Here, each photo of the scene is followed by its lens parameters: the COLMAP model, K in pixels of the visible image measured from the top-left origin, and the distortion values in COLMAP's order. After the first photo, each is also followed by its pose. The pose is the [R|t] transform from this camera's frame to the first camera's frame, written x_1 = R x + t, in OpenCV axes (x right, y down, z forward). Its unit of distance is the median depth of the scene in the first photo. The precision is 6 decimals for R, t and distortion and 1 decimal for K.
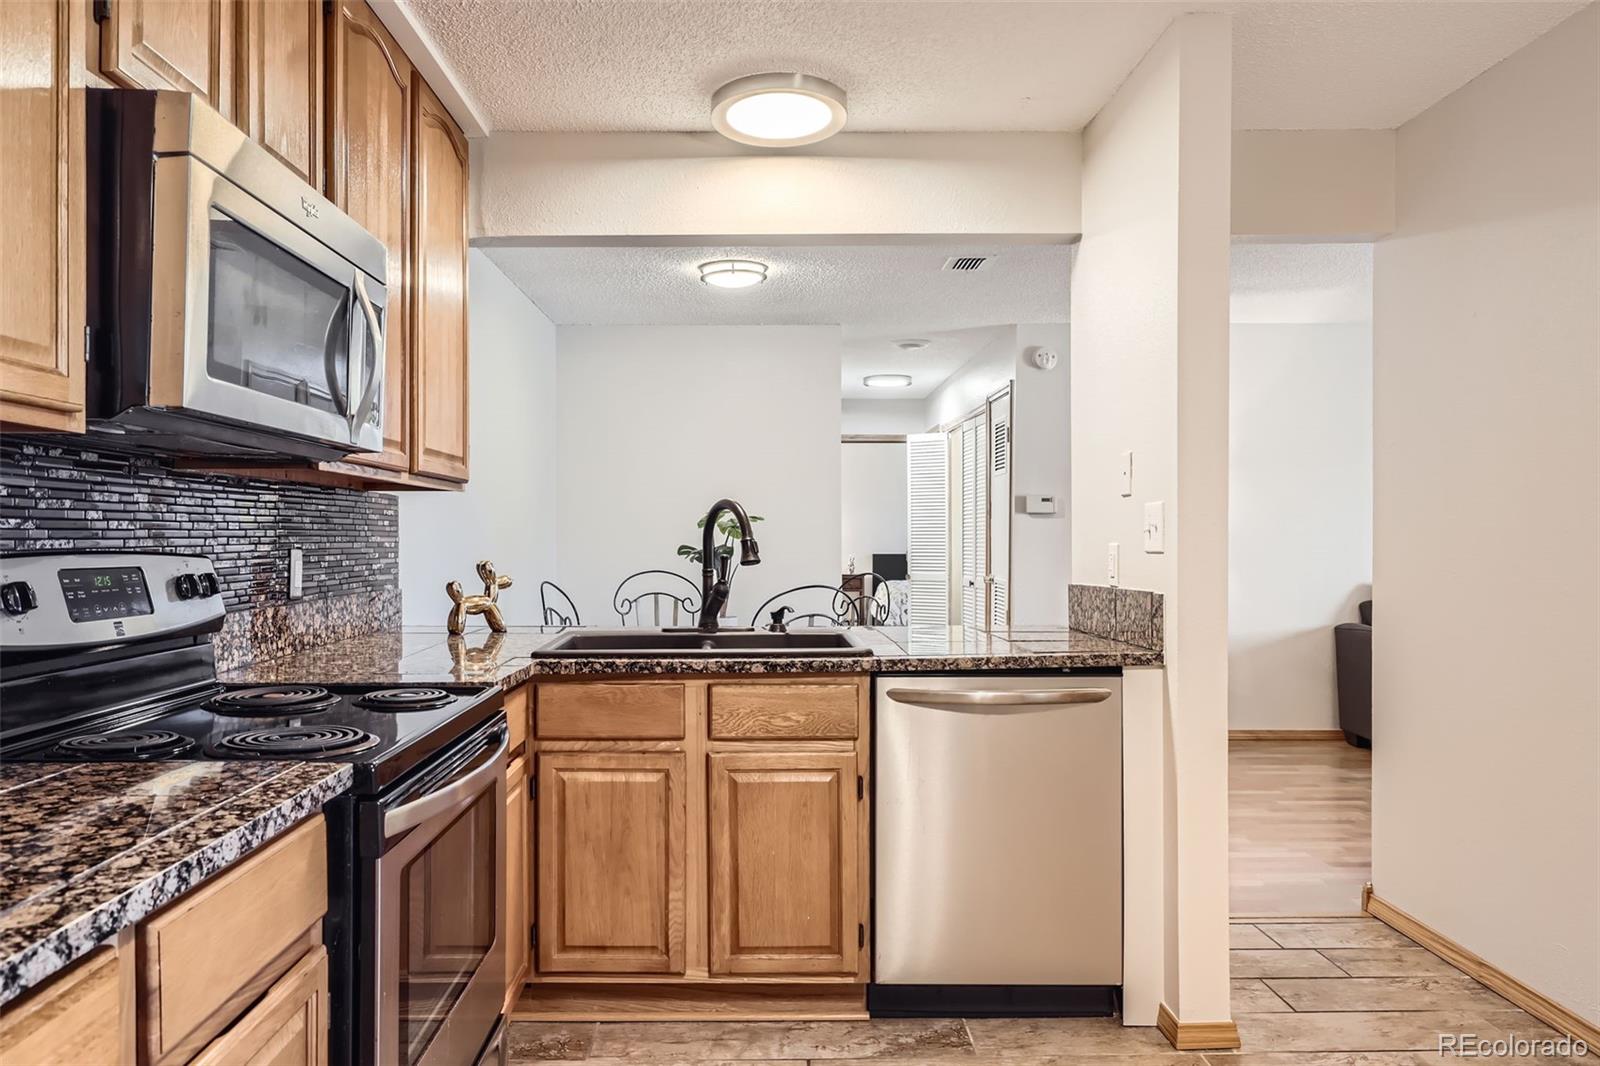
lens RADIAL K [[1062.8, 0, 800.0], [0, 1062.8, 533.0], [0, 0, 1]] dist [-0.000748, 0.003627]
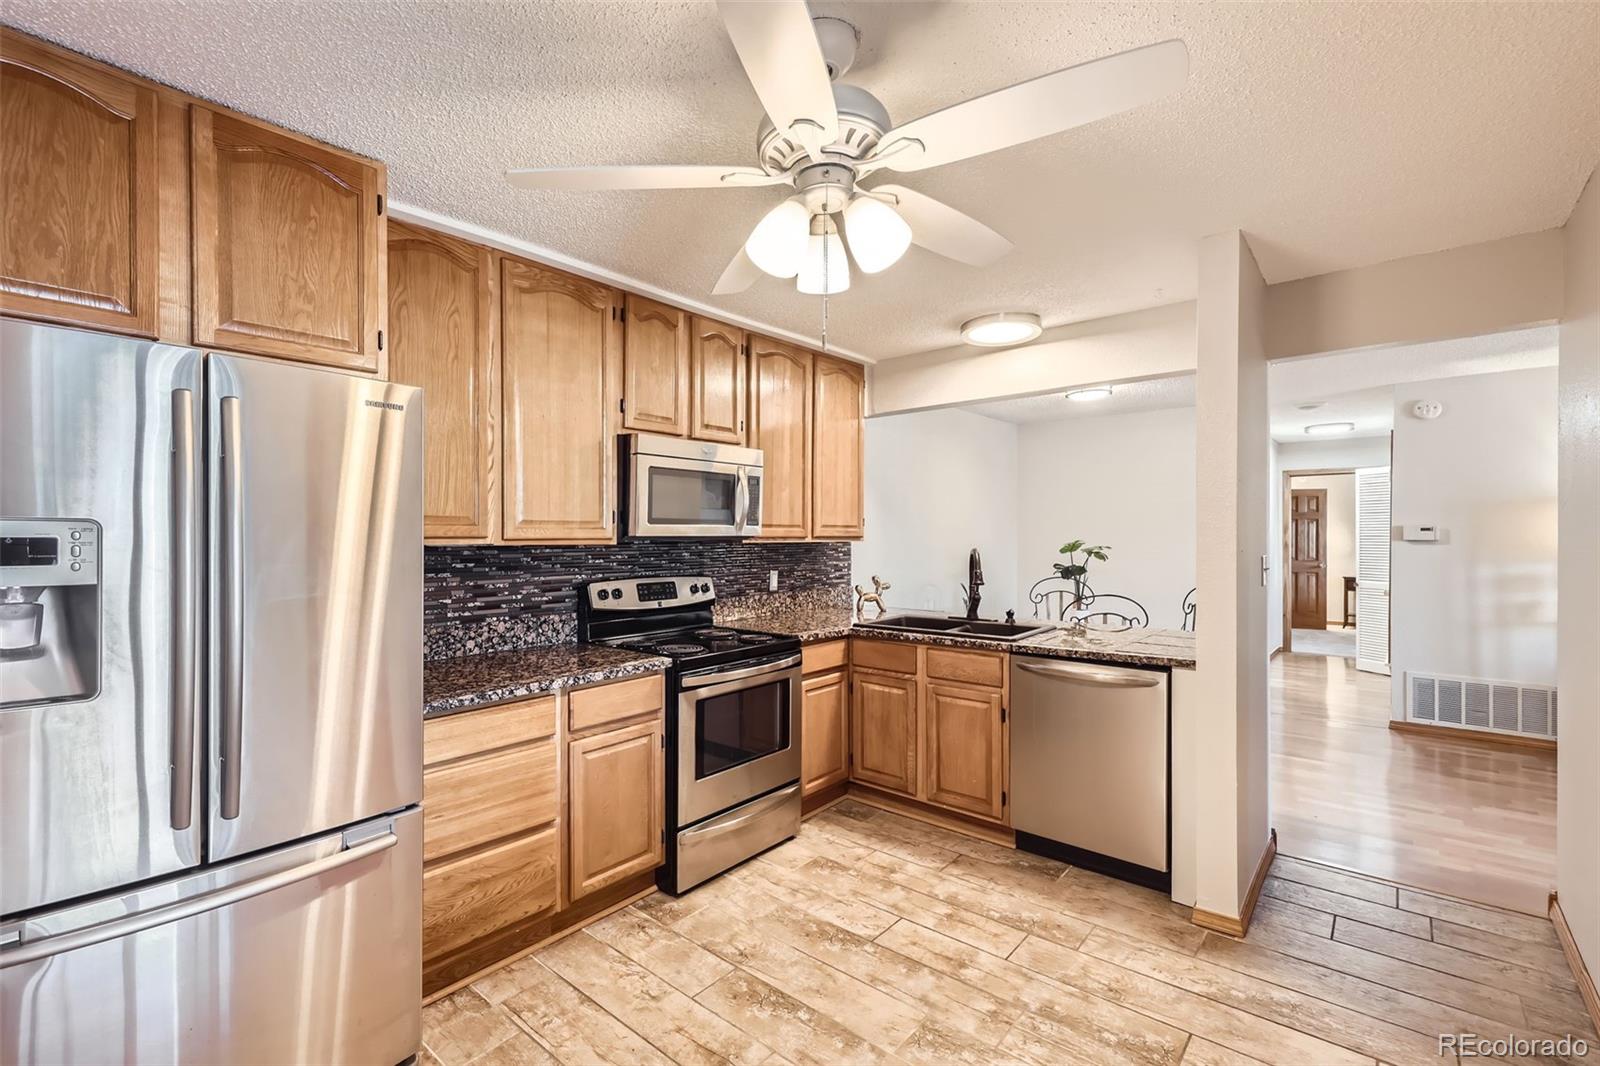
lens RADIAL K [[676.7, 0, 792.1], [0, 676.7, 531.6], [0, 0, 1]] dist [0.002822, 0.000090]
pose [[0.768460, -0.001201, -0.639896, 0.515948], [-0.003940, 0.999970, -0.006608, -0.061217], [0.639885, 0.007599, 0.768433, -0.107125]]
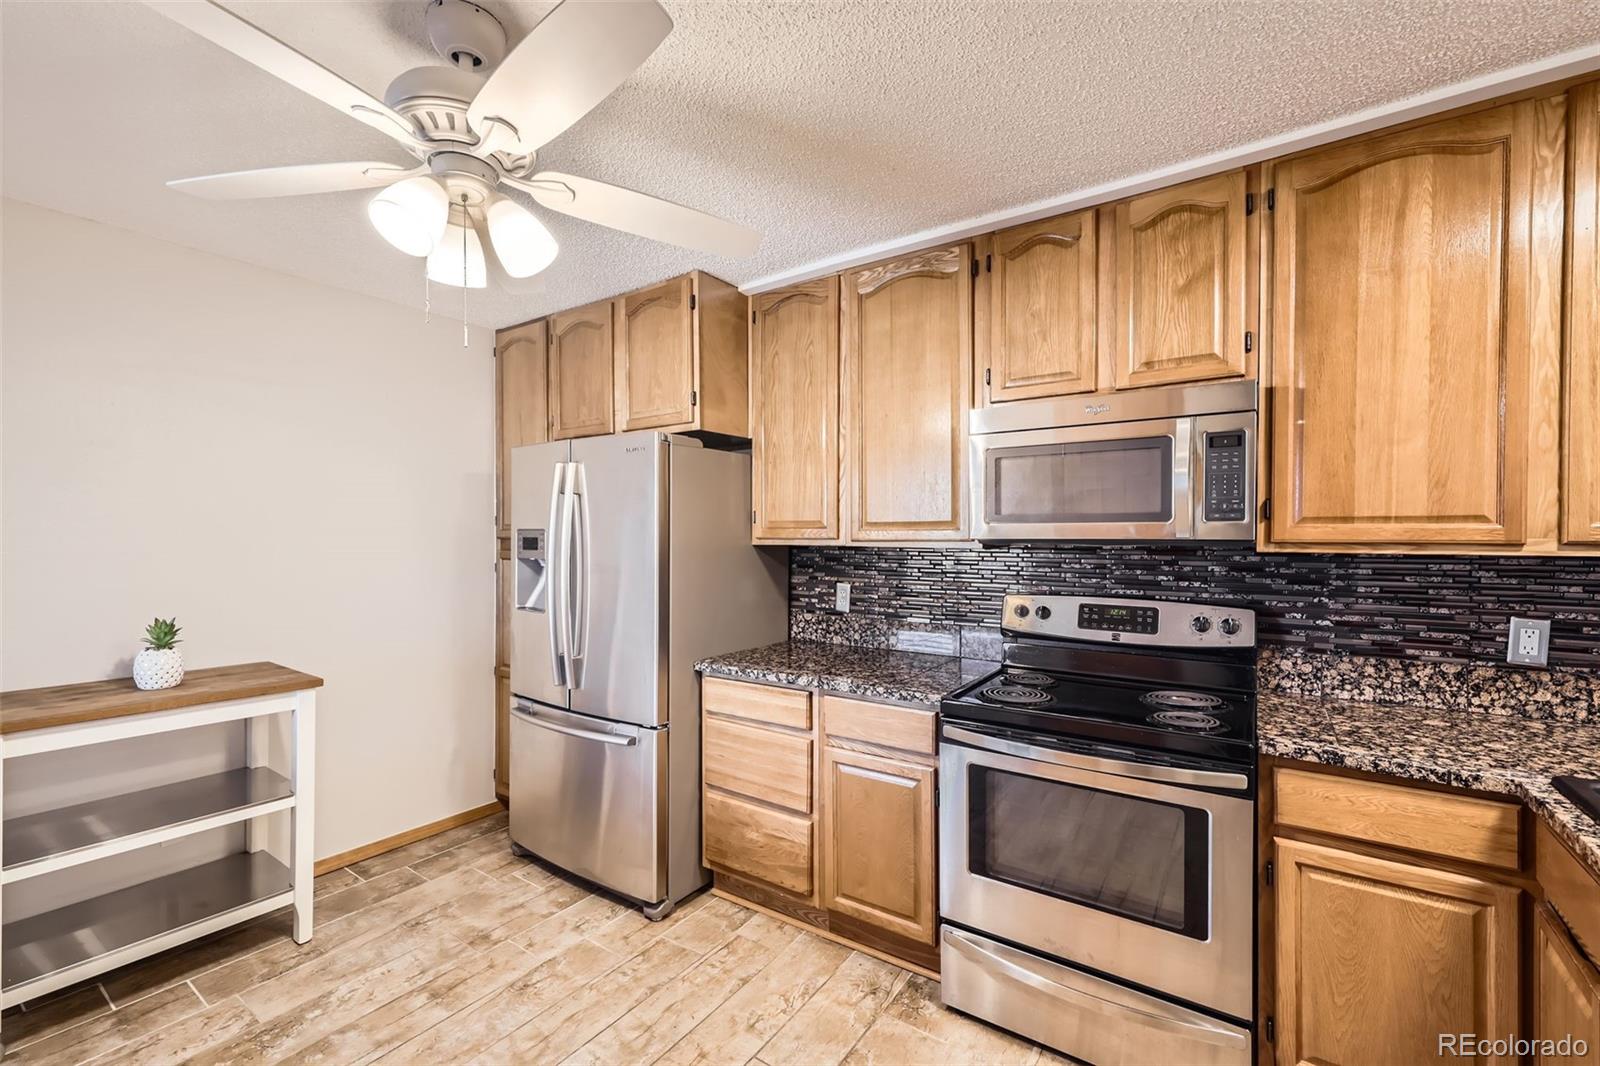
lens RADIAL K [[684.0, 0, 796.1], [0, 684.0, 536.9], [0, 0, 1]] dist [0.002067, 0.000103]
pose [[-0.554013, 0.000315, -0.832508, 0.487981], [-0.005042, 0.999980, 0.003733, -0.063985], [0.832493, 0.006266, -0.554001, 0.792777]]
